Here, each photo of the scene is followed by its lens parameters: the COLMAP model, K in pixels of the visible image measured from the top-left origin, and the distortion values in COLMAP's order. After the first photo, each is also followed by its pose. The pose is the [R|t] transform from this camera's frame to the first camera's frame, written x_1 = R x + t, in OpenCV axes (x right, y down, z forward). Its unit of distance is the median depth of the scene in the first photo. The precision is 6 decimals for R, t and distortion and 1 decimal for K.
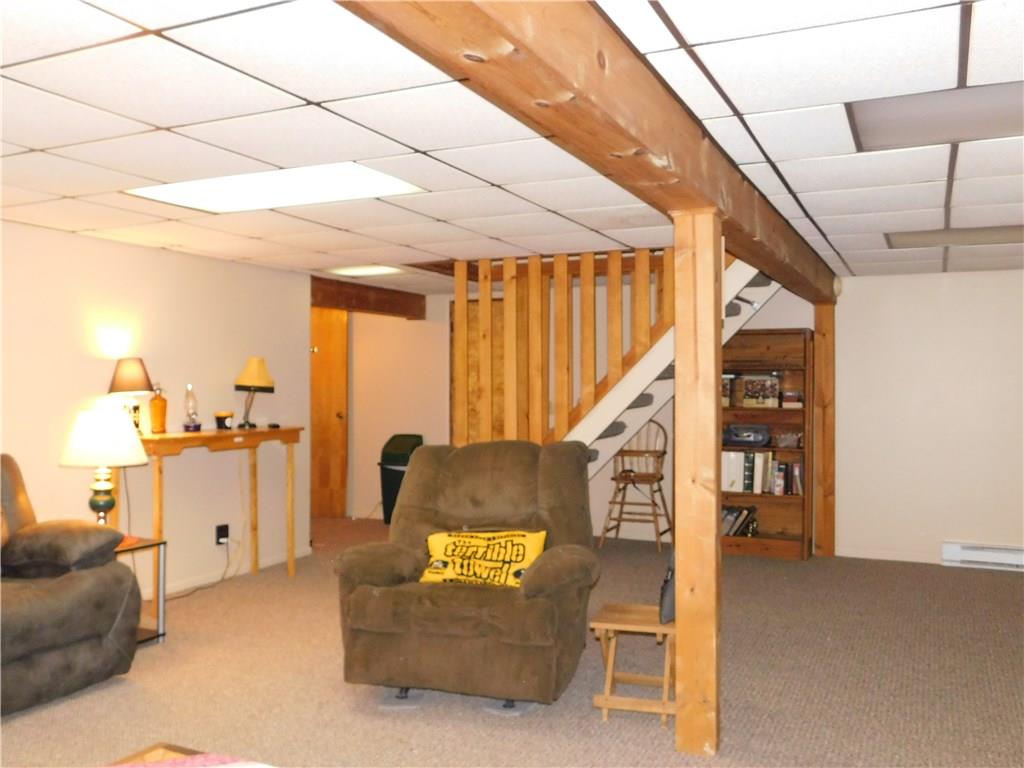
lens RADIAL K [[898.9, 0, 514.9], [0, 898.9, 387.5], [0, 0, 1]] dist [0.001750, 0.002187]
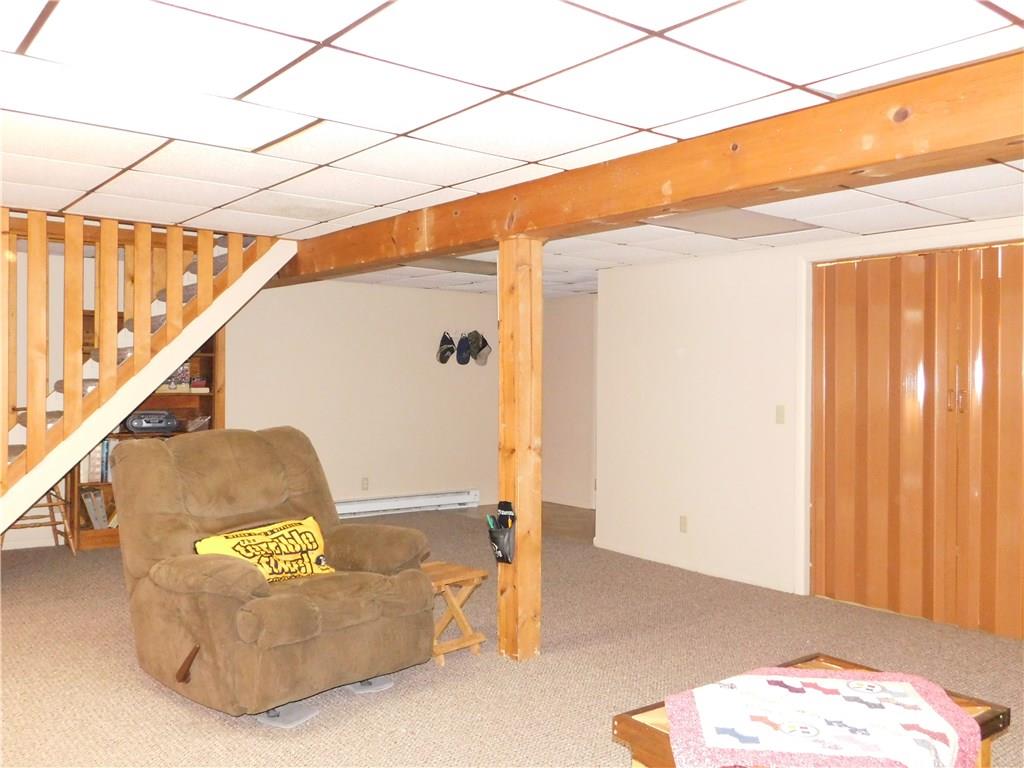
lens RADIAL K [[898.9, 0, 514.4], [0, 898.9, 380.2], [0, 0, 1]] dist [0.001750, 0.002187]
pose [[0.458653, 0.001536, 0.888614, -0.750232], [-0.008821, 0.999957, 0.002824, 0.003175], [-0.888572, -0.009133, 0.458647, 0.341830]]
